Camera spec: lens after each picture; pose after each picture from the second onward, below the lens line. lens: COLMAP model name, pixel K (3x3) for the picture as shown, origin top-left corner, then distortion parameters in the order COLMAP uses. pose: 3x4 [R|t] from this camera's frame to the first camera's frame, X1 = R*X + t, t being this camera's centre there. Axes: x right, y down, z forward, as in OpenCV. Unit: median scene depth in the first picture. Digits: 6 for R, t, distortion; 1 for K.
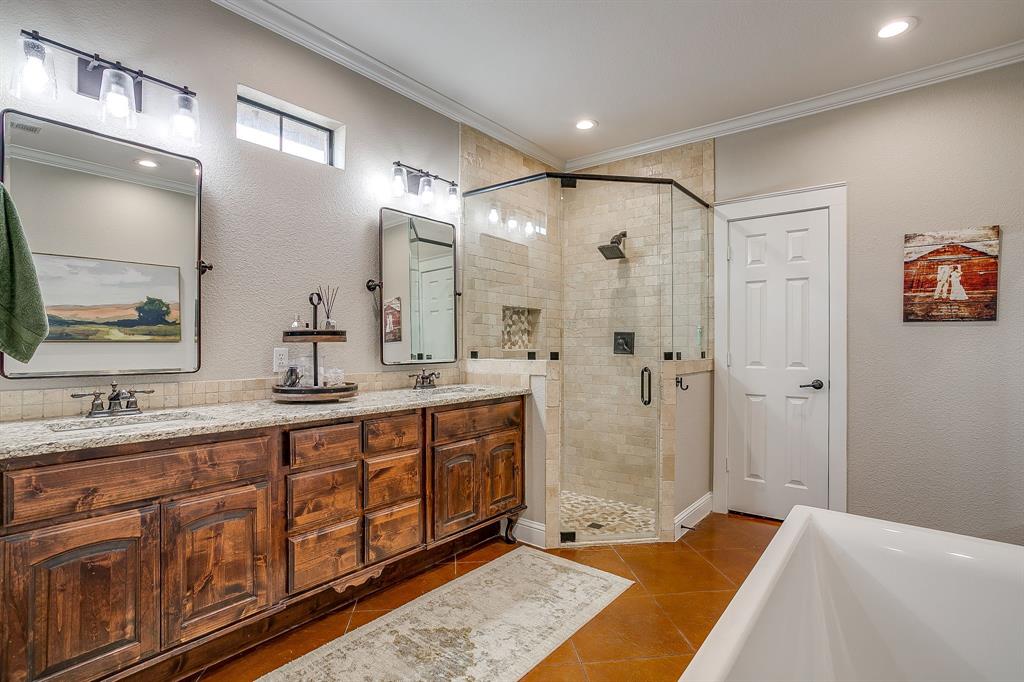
lens RADIAL K [[492.1, 0, 516.5], [0, 492.1, 340.2], [0, 0, 1]] dist [-0.017949, 0.002731]
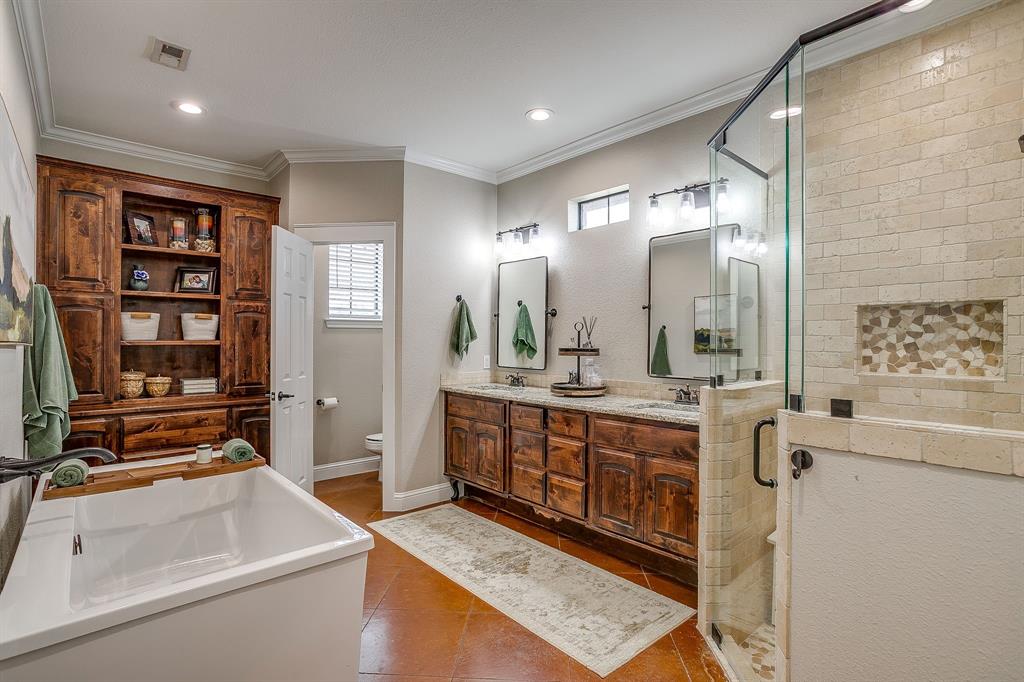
lens RADIAL K [[492.1, 0, 515.6], [0, 492.1, 343.4], [0, 0, 1]] dist [-0.017949, 0.002731]
pose [[-0.154949, -0.001170, -0.987922, 1.076008], [0.002002, 0.999997, -0.001498, -0.031542], [0.987920, -0.002210, -0.154947, 1.031442]]
